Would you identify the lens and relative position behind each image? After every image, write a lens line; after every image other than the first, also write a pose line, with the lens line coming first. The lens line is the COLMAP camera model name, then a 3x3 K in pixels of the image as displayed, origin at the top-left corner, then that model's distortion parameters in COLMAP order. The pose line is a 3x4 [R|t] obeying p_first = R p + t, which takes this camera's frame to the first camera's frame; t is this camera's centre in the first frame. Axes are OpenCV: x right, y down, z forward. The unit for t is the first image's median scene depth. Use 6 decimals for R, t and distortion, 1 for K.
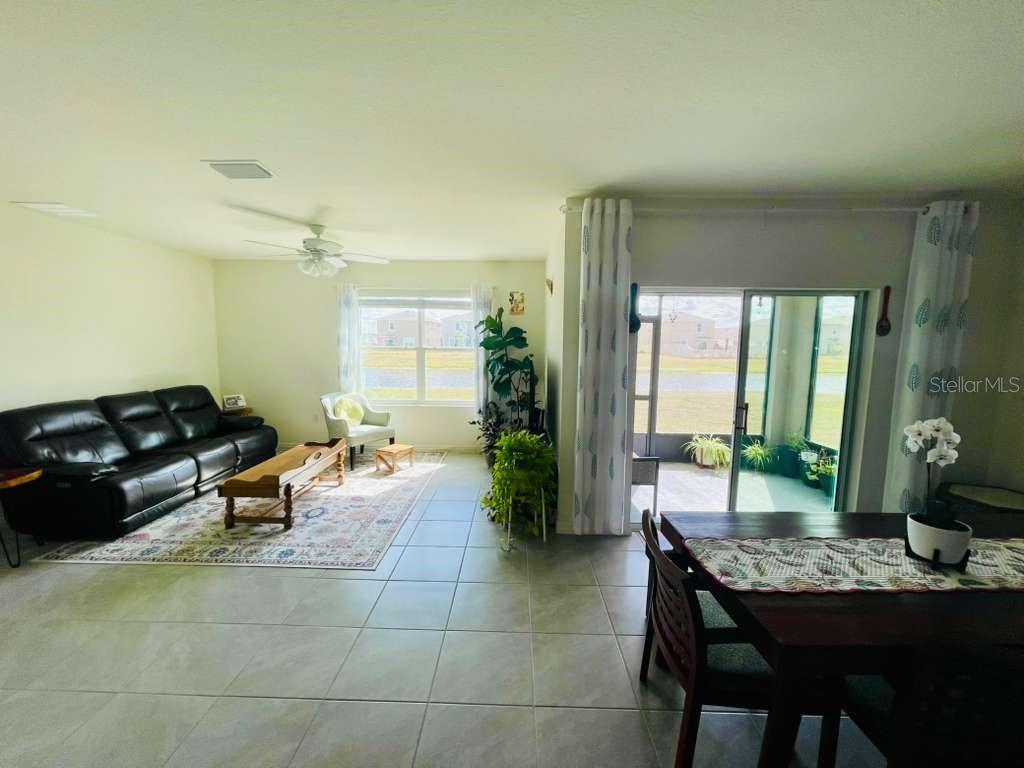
lens RADIAL K [[413.4, 0, 506.4], [0, 413.4, 385.6], [0, 0, 1]] dist [-0.002606, 0.000871]
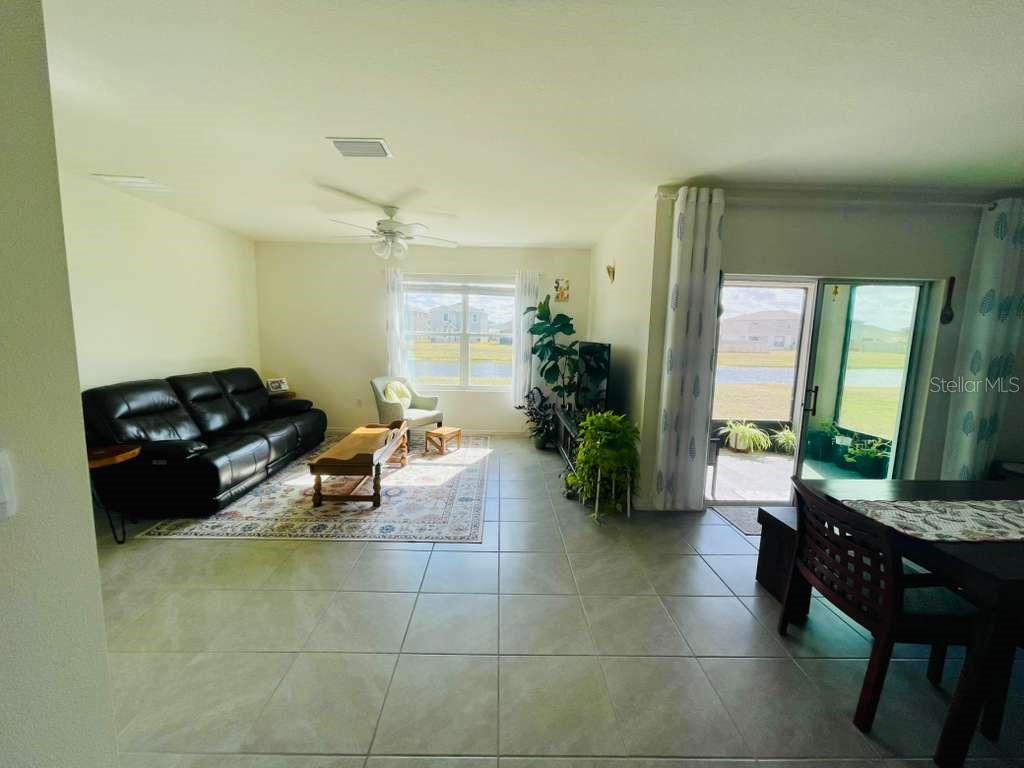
lens RADIAL K [[413.4, 0, 506.4], [0, 413.4, 385.6], [0, 0, 1]] dist [-0.002606, 0.000871]
pose [[0.999134, 0.007700, 0.040896, -0.234413], [-0.008517, 0.999767, 0.019849, 0.023973], [-0.040734, -0.020180, 0.998966, -0.022723]]
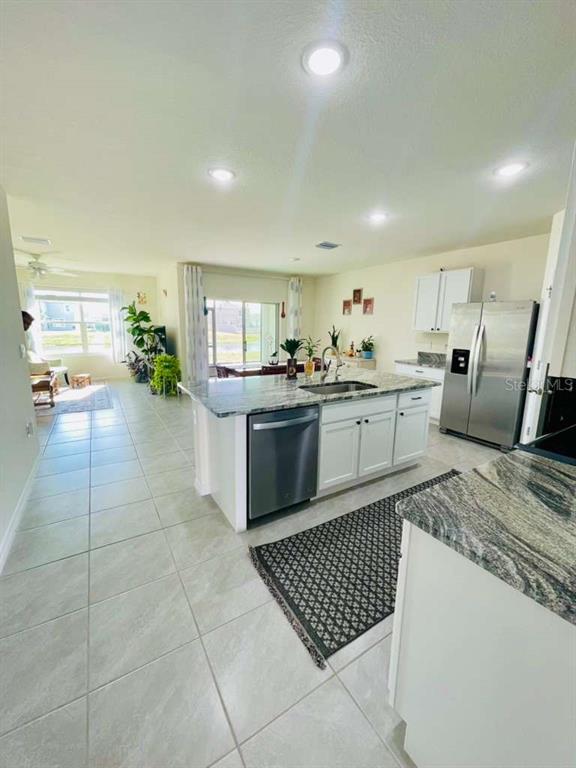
lens RADIAL K [[310.0, 0, 287.0], [0, 310.0, 379.7], [0, 0, 1]] dist [-0.002606, 0.000871]
pose [[0.838455, -0.093043, 0.536969, -0.333642], [0.051018, 0.994392, 0.092641, 0.117133], [-0.542577, -0.050280, 0.838500, -0.901719]]
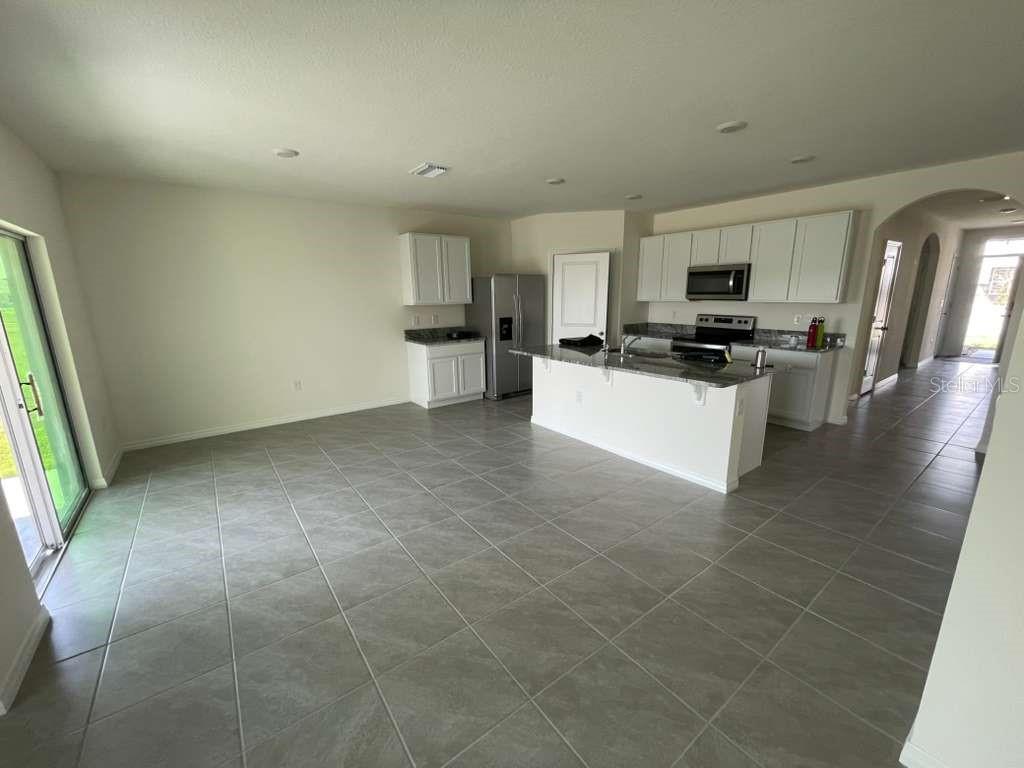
lens RADIAL K [[413.4, 0, 506.4], [0, 413.4, 385.6], [0, 0, 1]] dist [-0.002606, 0.000871]
pose [[-0.612659, -0.175731, 0.770563, -0.481415], [0.093034, 0.952154, 0.291113, -0.071056], [-0.784853, 0.250042, -0.566997, 0.678747]]
